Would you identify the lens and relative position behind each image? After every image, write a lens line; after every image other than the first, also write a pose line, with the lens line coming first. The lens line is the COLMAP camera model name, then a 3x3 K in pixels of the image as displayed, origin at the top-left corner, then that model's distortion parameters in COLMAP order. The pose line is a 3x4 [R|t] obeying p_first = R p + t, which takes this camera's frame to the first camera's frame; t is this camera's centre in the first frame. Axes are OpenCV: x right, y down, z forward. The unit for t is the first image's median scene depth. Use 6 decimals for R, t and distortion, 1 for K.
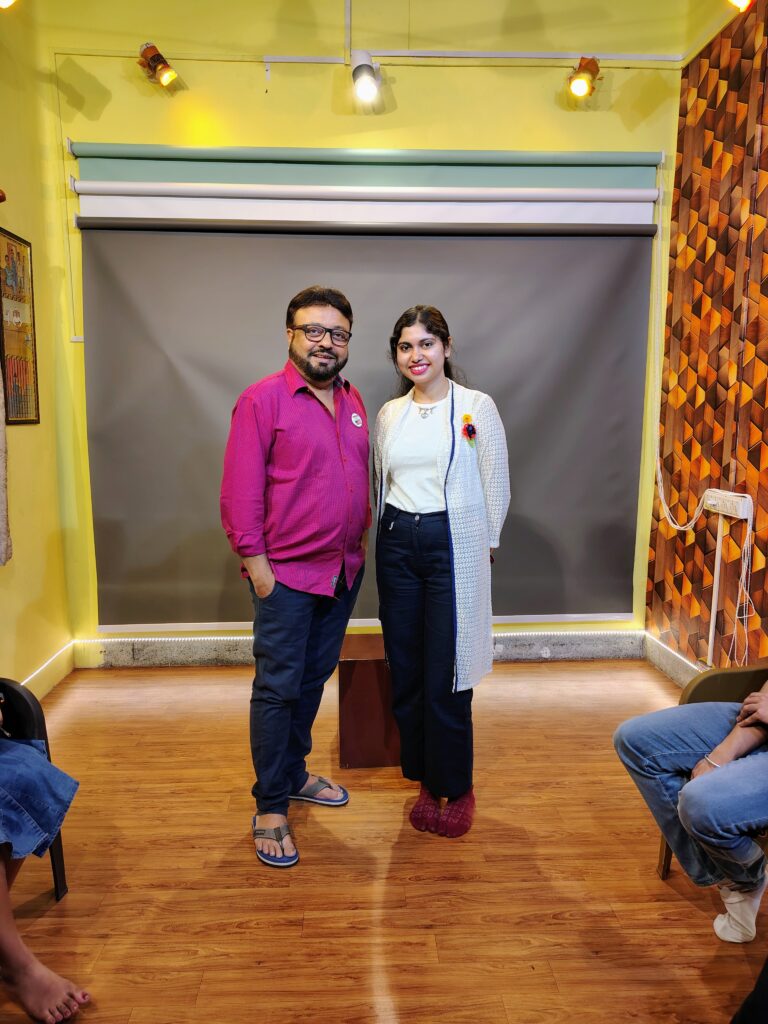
lens RADIAL K [[733.9, 0, 366.5], [0, 733.9, 513.6], [0, 0, 1]] dist [-0.000184, -0.027713]
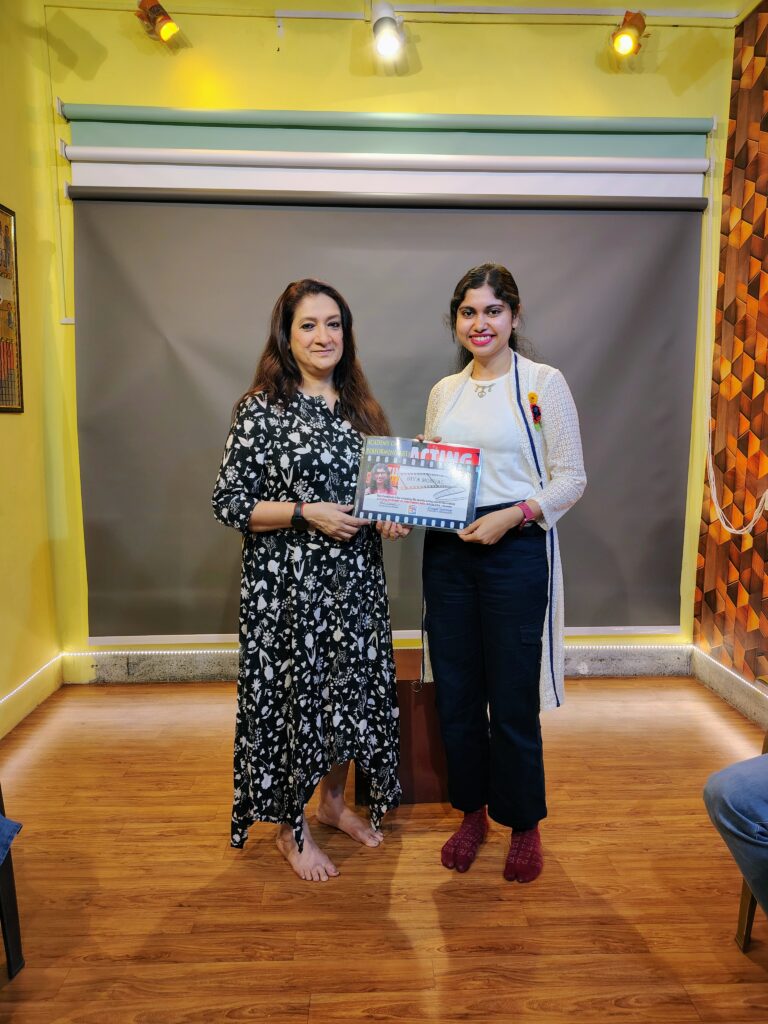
lens RADIAL K [[715.9, 0, 382.6], [0, 715.9, 525.1], [0, 0, 1]] dist [-0.000173, -0.020890]
pose [[0.999989, 0.004244, -0.001853, -0.003112], [-0.004233, 0.999975, 0.005643, 0.008223], [0.001877, -0.005635, 0.999982, 0.119603]]
